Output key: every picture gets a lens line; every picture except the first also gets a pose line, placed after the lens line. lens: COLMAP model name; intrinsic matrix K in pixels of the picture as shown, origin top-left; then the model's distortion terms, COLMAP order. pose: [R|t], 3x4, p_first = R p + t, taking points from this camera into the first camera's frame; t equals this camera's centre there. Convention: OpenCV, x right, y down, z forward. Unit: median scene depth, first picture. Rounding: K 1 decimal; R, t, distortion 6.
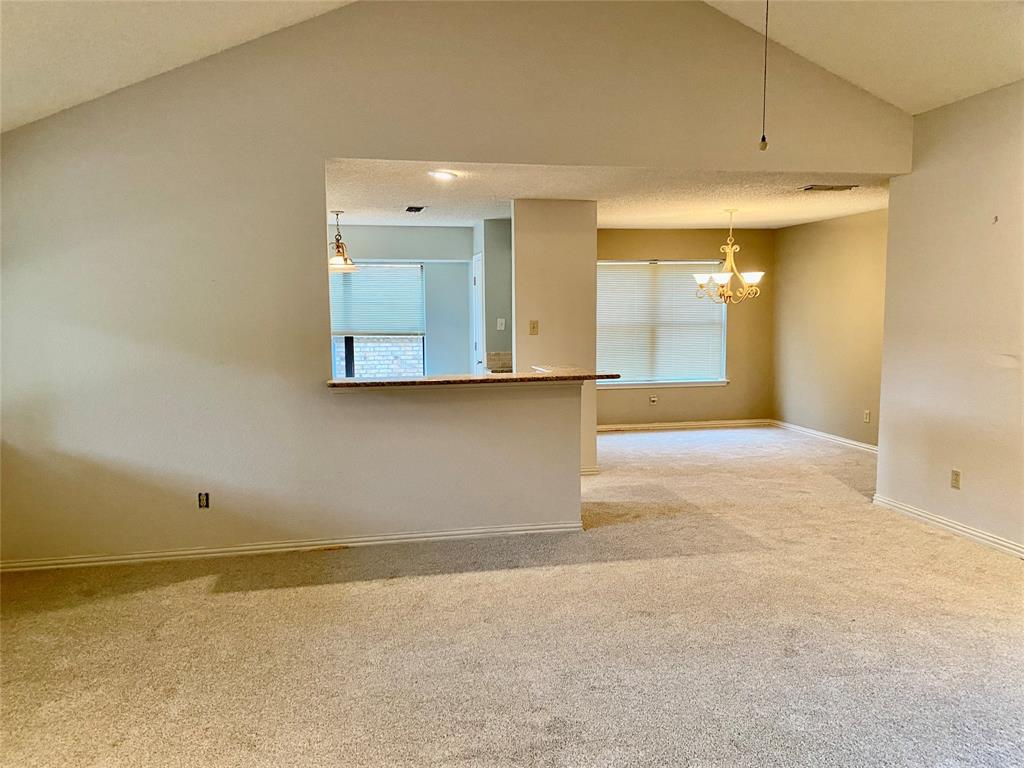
lens RADIAL K [[786.5, 0, 512.0], [0, 786.5, 384.0], [0, 0, 1]] dist [0.030903, -0.055737]
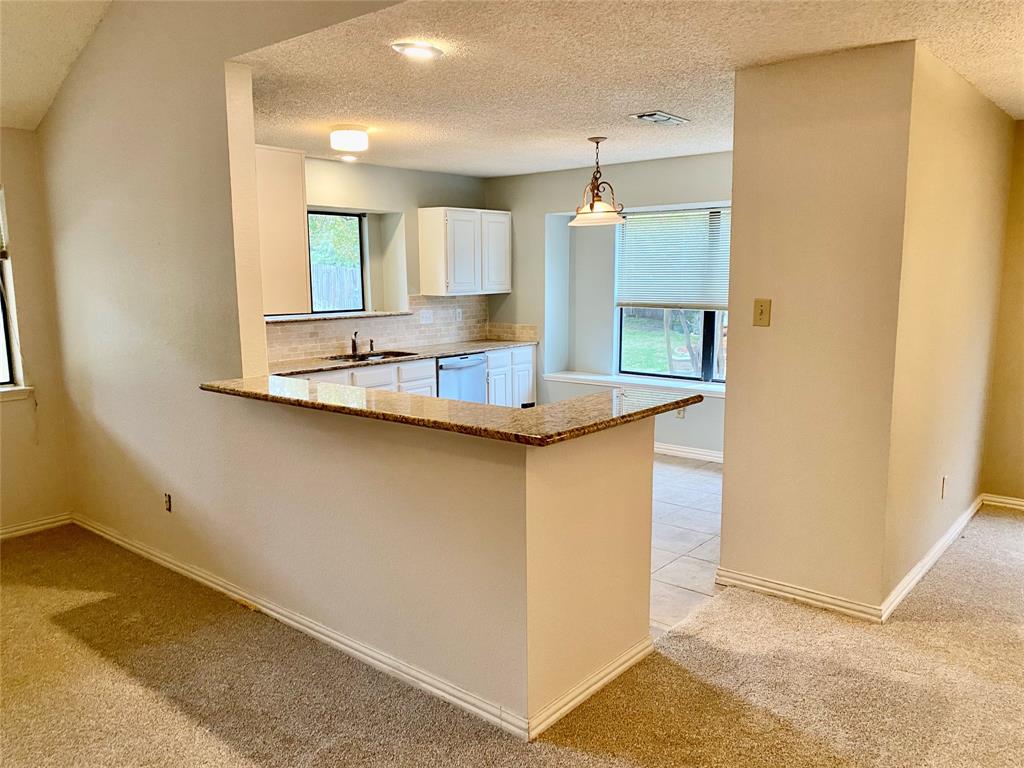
lens RADIAL K [[786.5, 0, 512.0], [0, 786.5, 384.0], [0, 0, 1]] dist [0.030903, -0.055737]
pose [[0.604521, 0.115297, -0.788201, 0.469674], [-0.072505, 0.993327, 0.089695, -0.081013], [0.793283, 0.002926, 0.608846, 0.731381]]
